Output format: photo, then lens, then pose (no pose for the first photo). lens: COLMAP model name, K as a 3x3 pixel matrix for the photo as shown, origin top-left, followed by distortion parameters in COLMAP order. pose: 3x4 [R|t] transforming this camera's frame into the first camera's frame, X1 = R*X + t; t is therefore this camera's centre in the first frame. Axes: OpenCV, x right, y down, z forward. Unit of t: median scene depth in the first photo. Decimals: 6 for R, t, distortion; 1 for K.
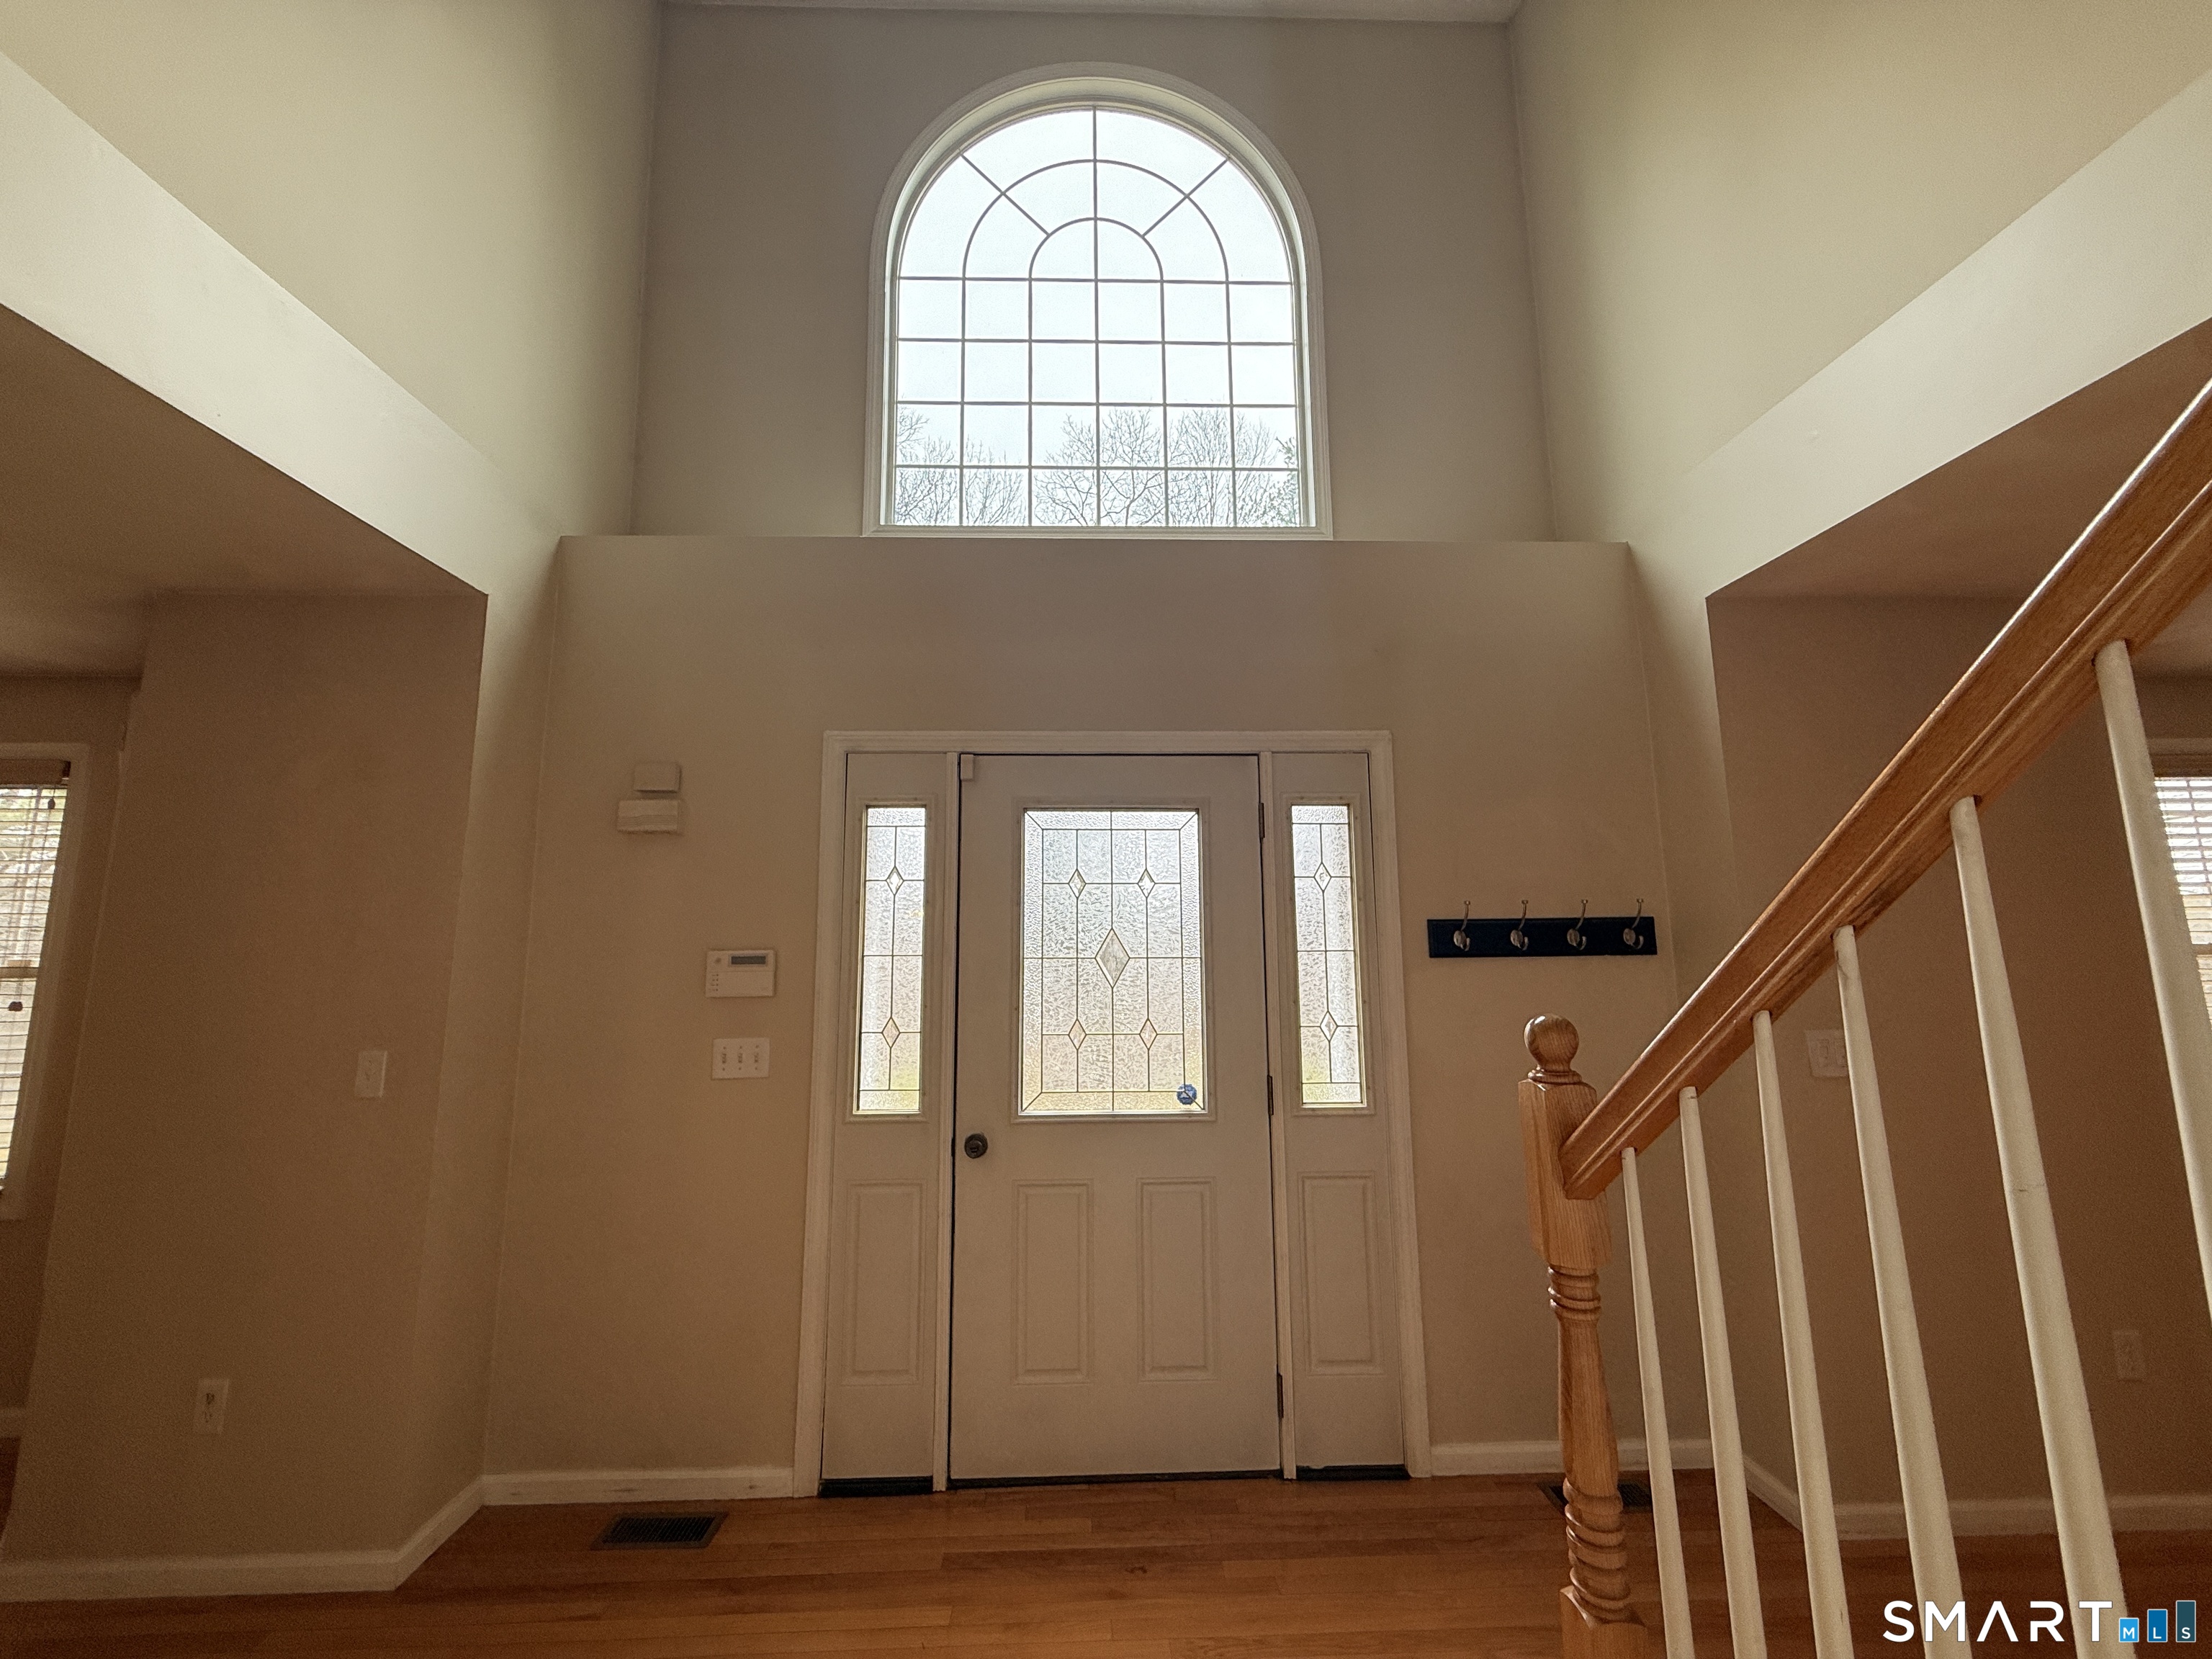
lens RADIAL K [[903.4, 0, 1096.0], [0, 903.4, 834.6], [0, 0, 1]] dist [0.001108, 0.000122]
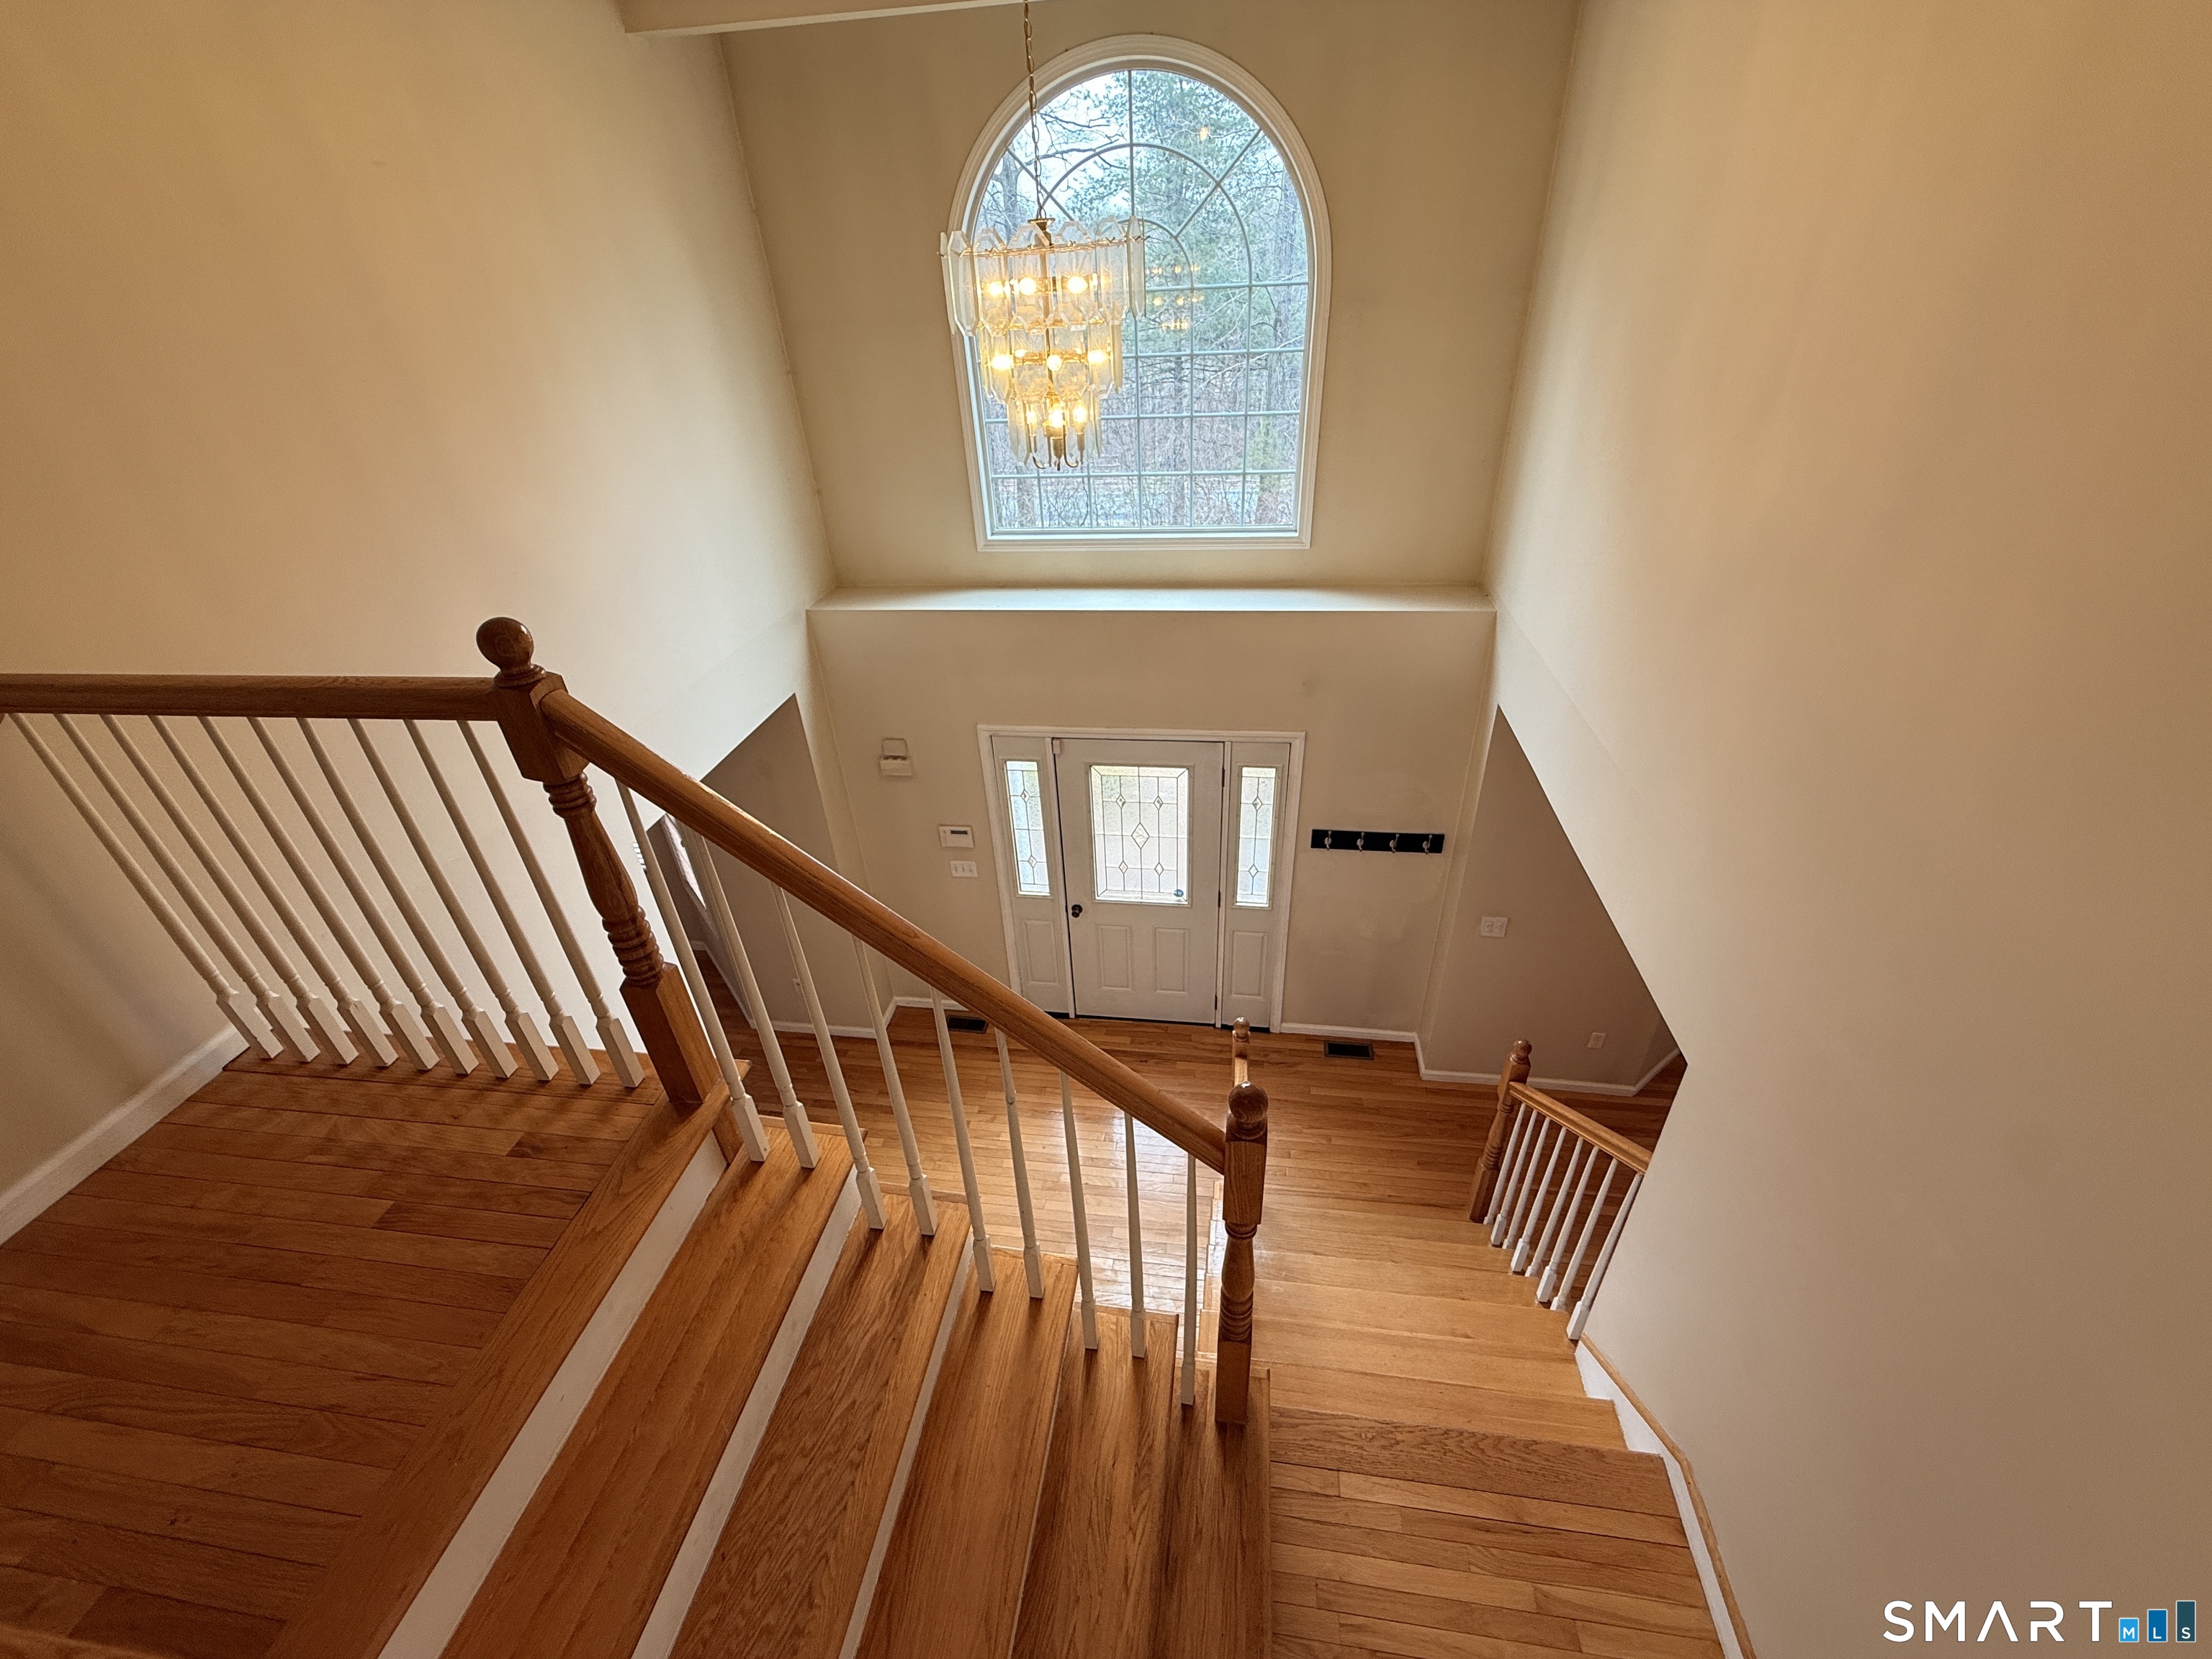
lens RADIAL K [[886.4, 0, 1108.0], [0, 886.4, 828.2], [0, 0, 1]] dist [-0.000690, -0.000023]
pose [[0.984624, 0.061464, -0.163519, 0.259853], [0.060141, 0.759567, 0.647643, -1.111050], [0.164010, -0.647519, 0.744191, -0.401254]]
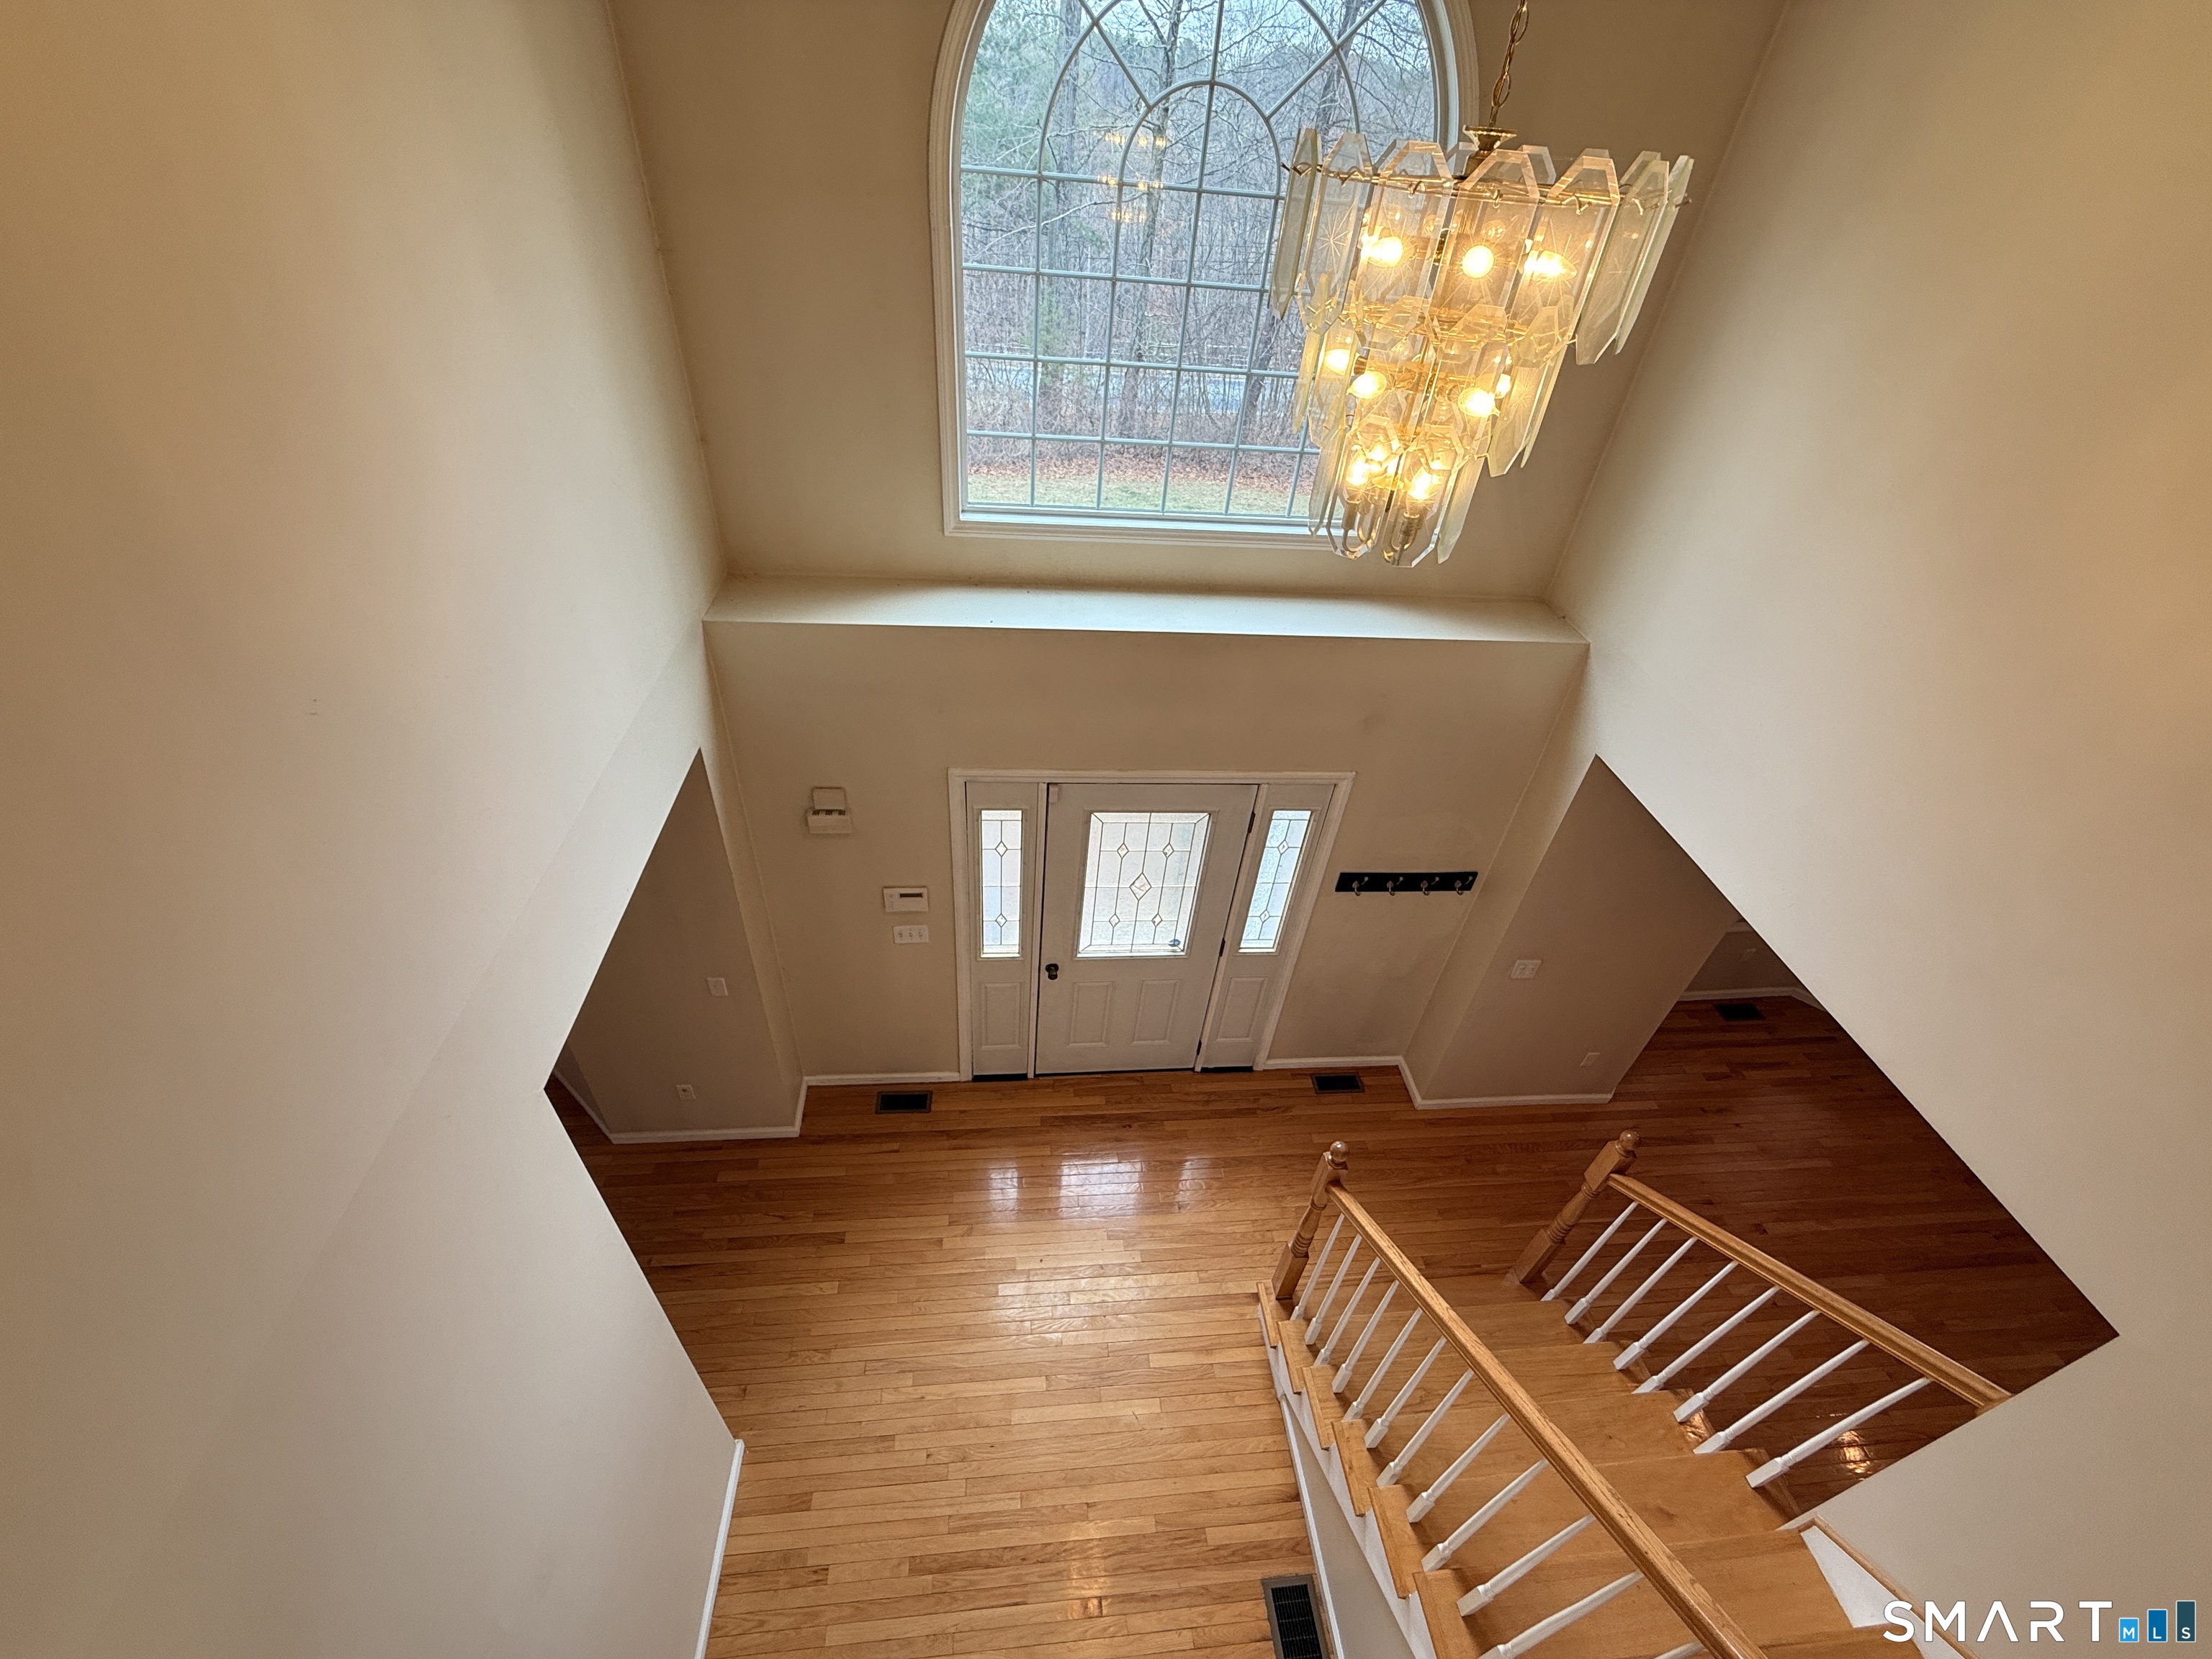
lens RADIAL K [[886.4, 0, 1108.0], [0, 886.4, 828.2], [0, 0, 1]] dist [-0.000690, -0.000023]
pose [[0.993978, 0.023571, 0.107017, -0.210592], [-0.094725, 0.675824, 0.730951, -1.077544], [-0.055096, -0.736686, 0.673987, 0.035011]]
